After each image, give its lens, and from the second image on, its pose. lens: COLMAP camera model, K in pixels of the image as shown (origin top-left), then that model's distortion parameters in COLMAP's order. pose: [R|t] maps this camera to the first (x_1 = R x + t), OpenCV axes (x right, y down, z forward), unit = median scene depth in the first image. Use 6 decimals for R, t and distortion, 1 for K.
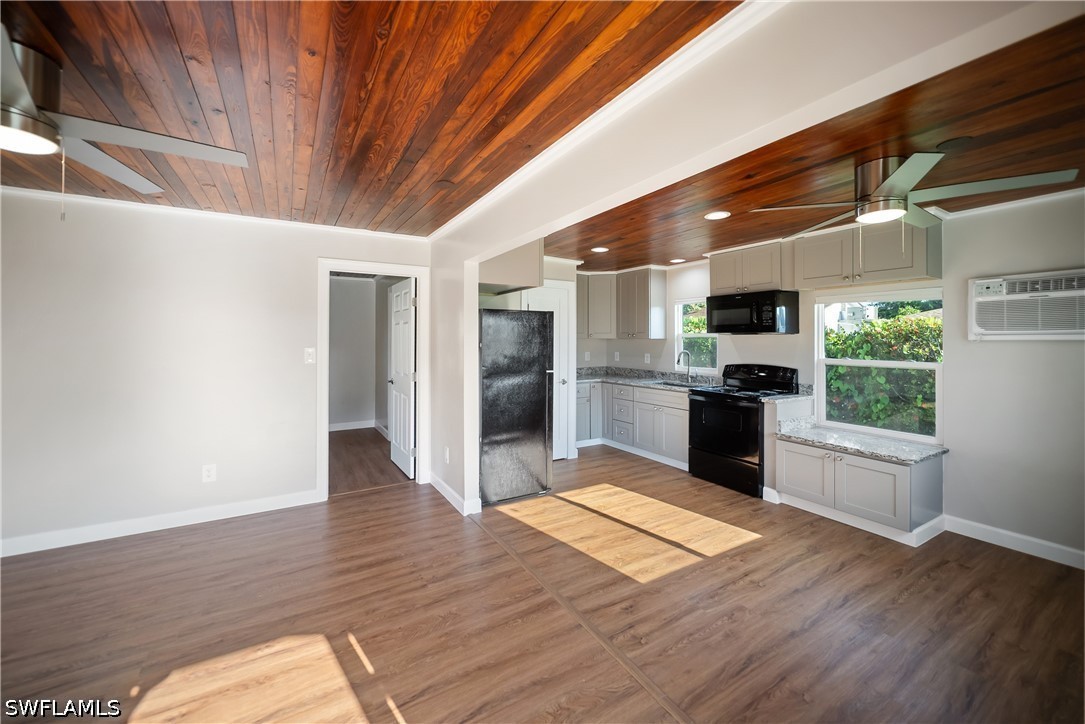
lens RADIAL K [[414.3, 0, 529.9], [0, 414.3, 337.2], [0, 0, 1]] dist [-0.001407, -0.000164]
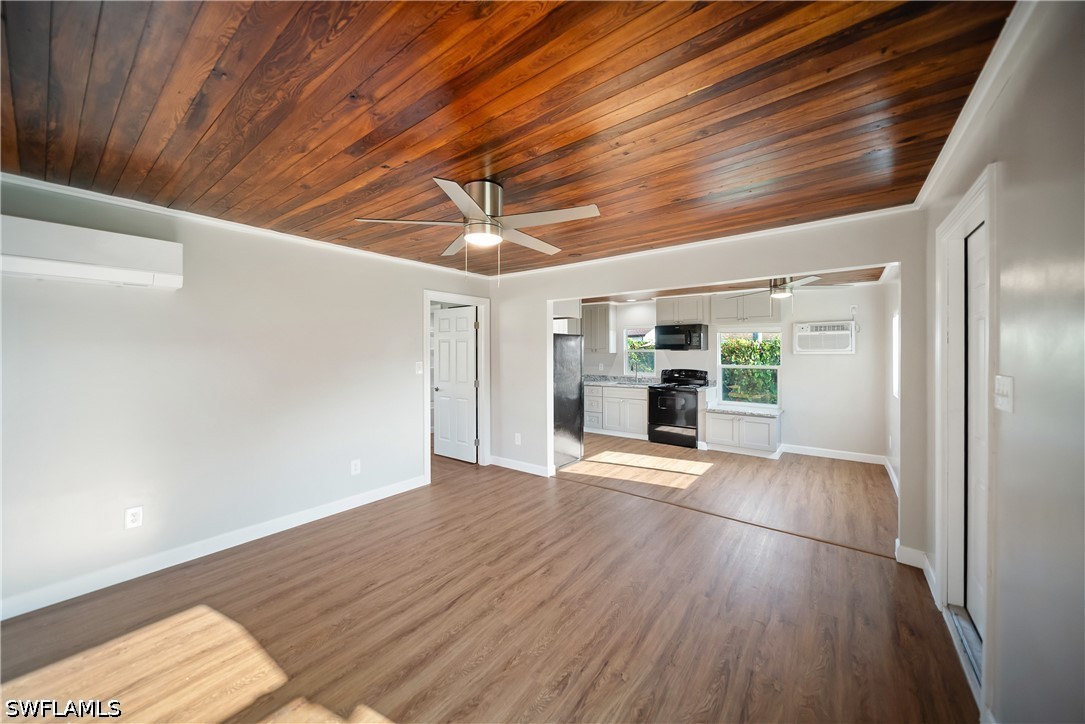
lens RADIAL K [[384.8, 0, 545.6], [0, 384.8, 350.3], [0, 0, 1]] dist [0.000660, -0.000056]
pose [[0.924622, 0.000623, 0.380885, -0.679296], [-0.000669, 1.000000, -0.000012, -0.009121], [-0.380885, -0.000244, 0.924622, -0.233344]]
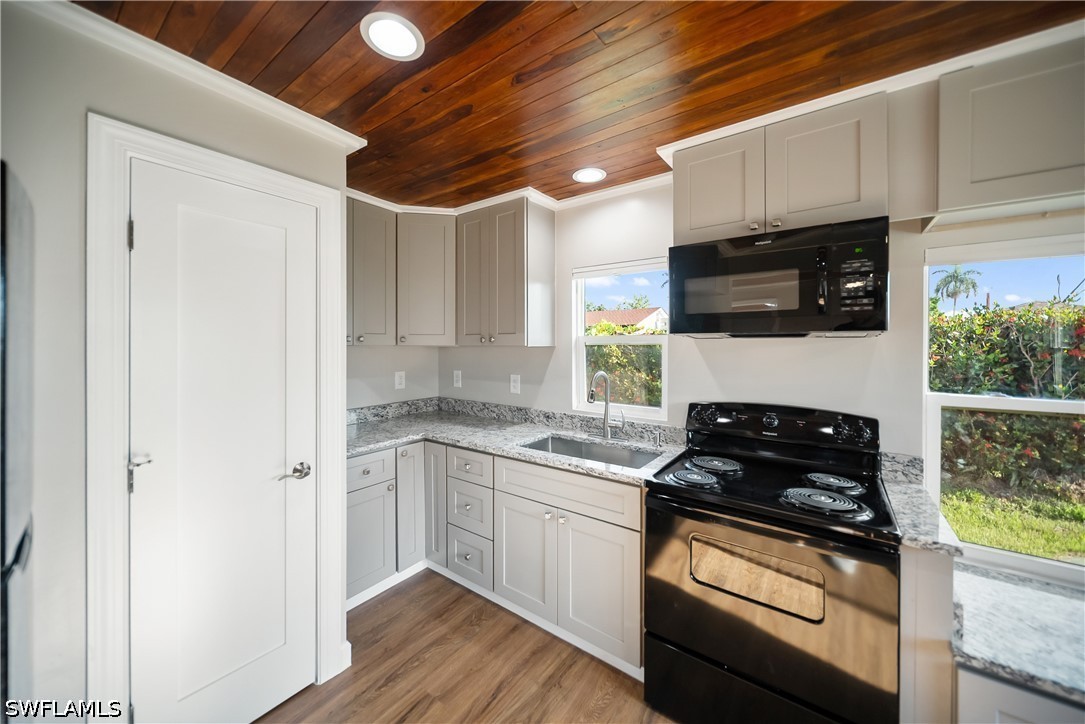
lens RADIAL K [[388.8, 0, 537.5], [0, 388.8, 344.2], [0, 0, 1]] dist [-0.000186, -0.000069]
pose [[0.918608, 0.001959, 0.395164, 0.201775], [-0.003420, 0.999990, 0.002994, -0.001136], [-0.395154, -0.004102, 0.918606, 0.944591]]
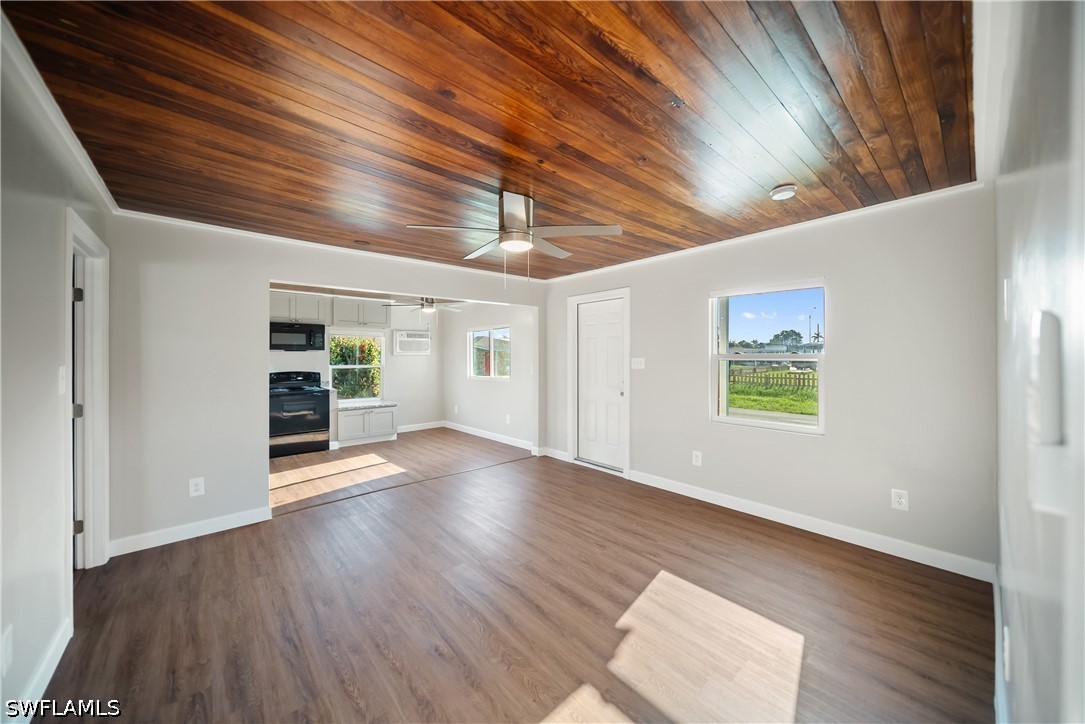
lens RADIAL K [[380.0, 0, 542.4], [0, 380.0, 355.8], [0, 0, 1]] dist [-0.000673, -0.000054]
pose [[-0.187624, 0.001054, 0.982240, -1.252790], [-0.001901, 0.999997, -0.001436, 0.012392], [-0.982239, -0.002137, -0.187622, 0.500509]]
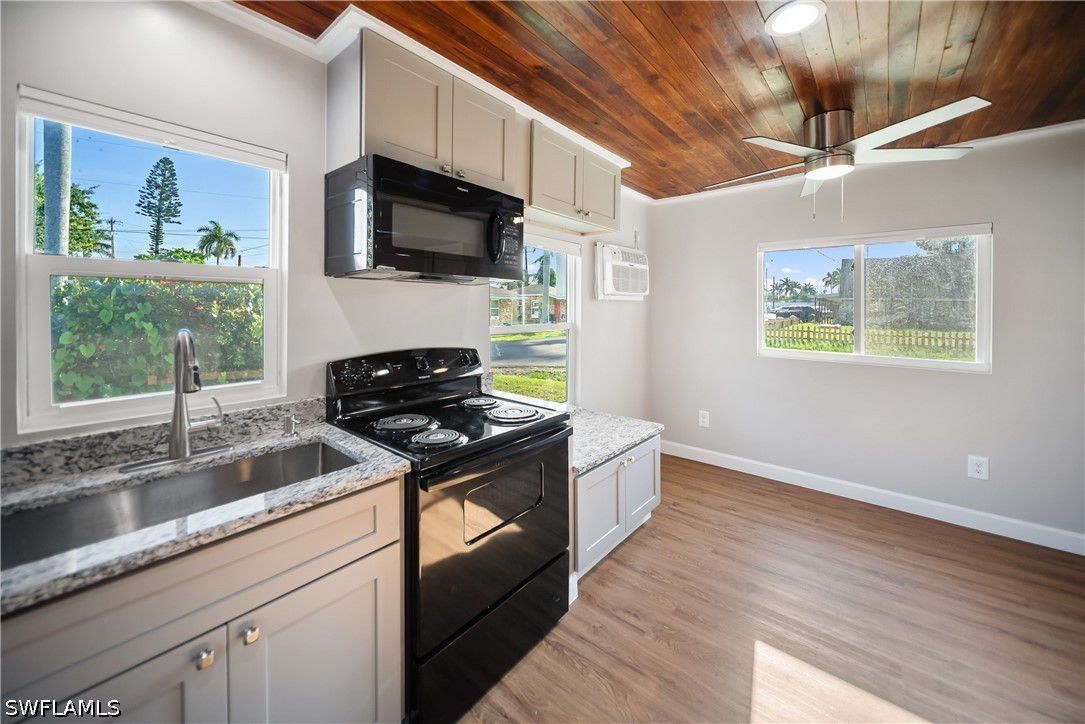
lens RADIAL K [[400.5, 0, 555.1], [0, 400.5, 304.4], [0, 0, 1]] dist [-0.000917, -0.000008]
pose [[-0.344597, -0.004468, 0.938740, 0.123485], [-0.015906, 0.999873, -0.001079, 0.019908], [-0.938616, -0.015303, -0.344624, 1.332973]]
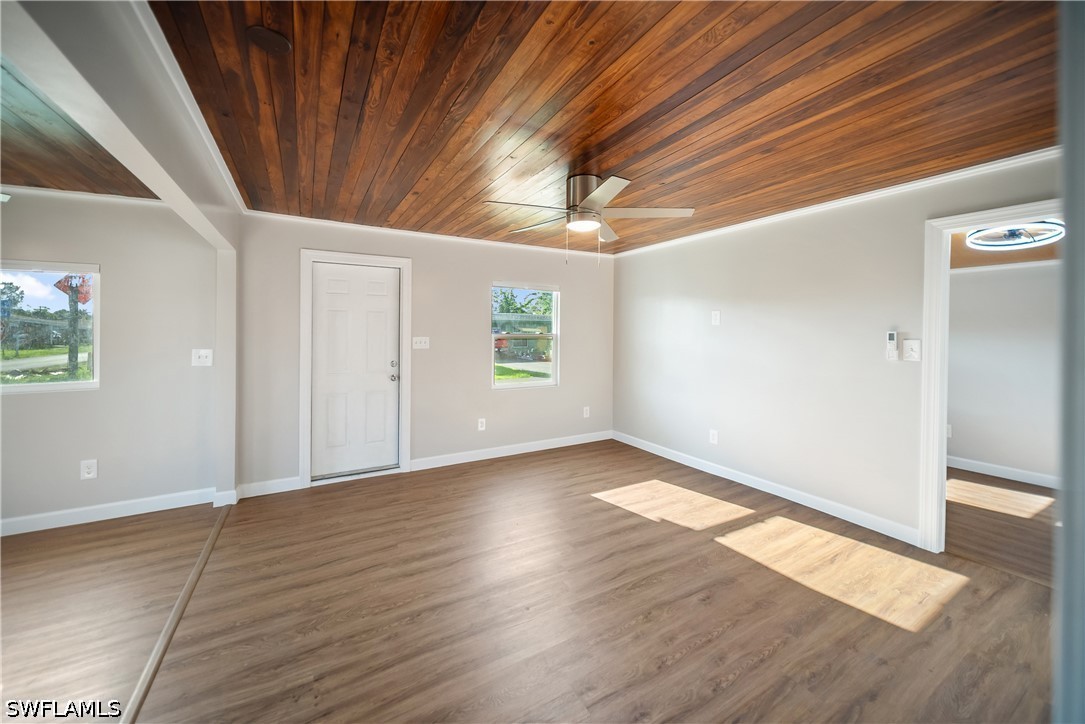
lens RADIAL K [[402.0, 0, 526.5], [0, 402.0, 335.1], [0, 0, 1]] dist [0.000824, 0.000106]
pose [[-0.999501, -0.004243, 0.031287, -0.444392], [-0.004239, 0.999991, 0.000205, 0.009536], [-0.031287, 0.000072, -0.999510, 1.183020]]
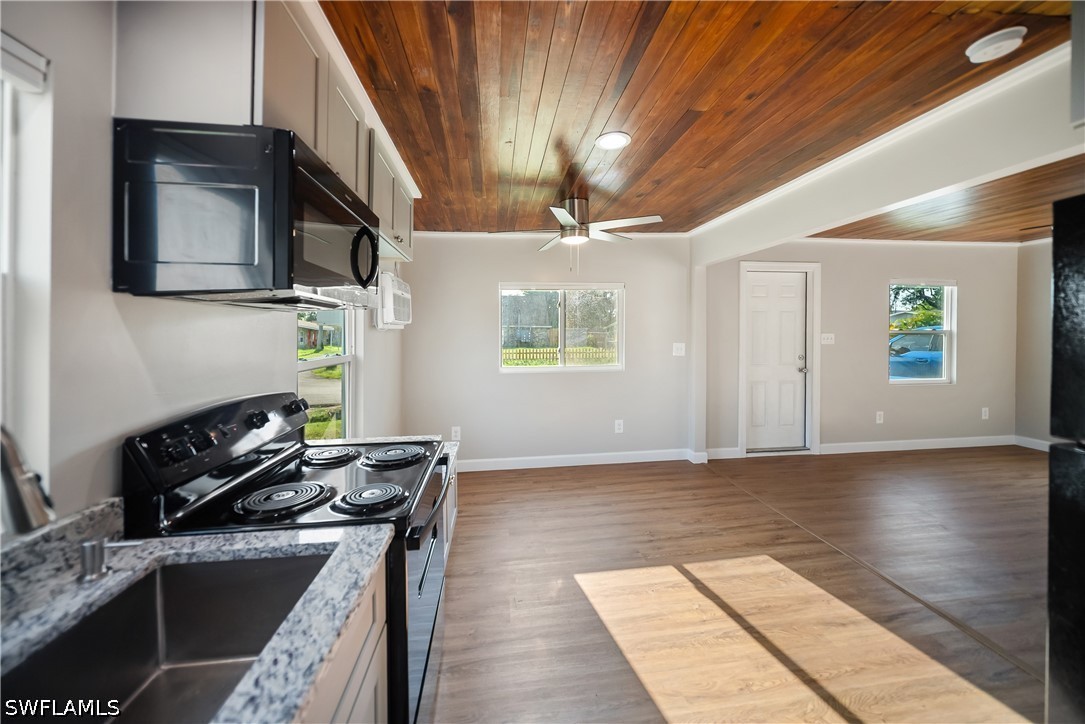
lens RADIAL K [[392.1, 0, 538.9], [0, 392.1, 335.2], [0, 0, 1]] dist [0.000415, 0.000008]
pose [[-0.918633, 0.000530, 0.395113, 0.289232], [0.001102, 0.999999, 0.001221, 0.020042], [-0.395111, 0.001558, -0.918632, 1.563645]]
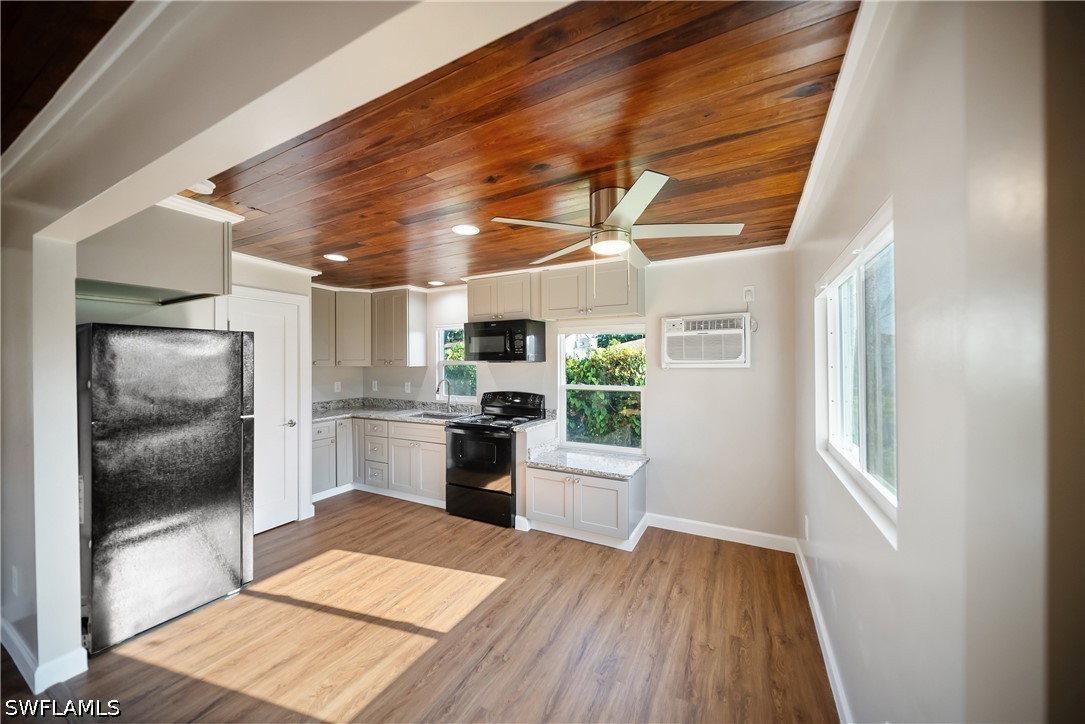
lens RADIAL K [[383.8, 0, 542.5], [0, 383.8, 362.0], [0, 0, 1]] dist [0.000433, 0.000027]
pose [[0.847726, -0.004488, 0.530415, 0.149017], [0.003057, 0.999989, 0.003576, -0.013842], [-0.530426, -0.001410, 0.847730, 0.208275]]
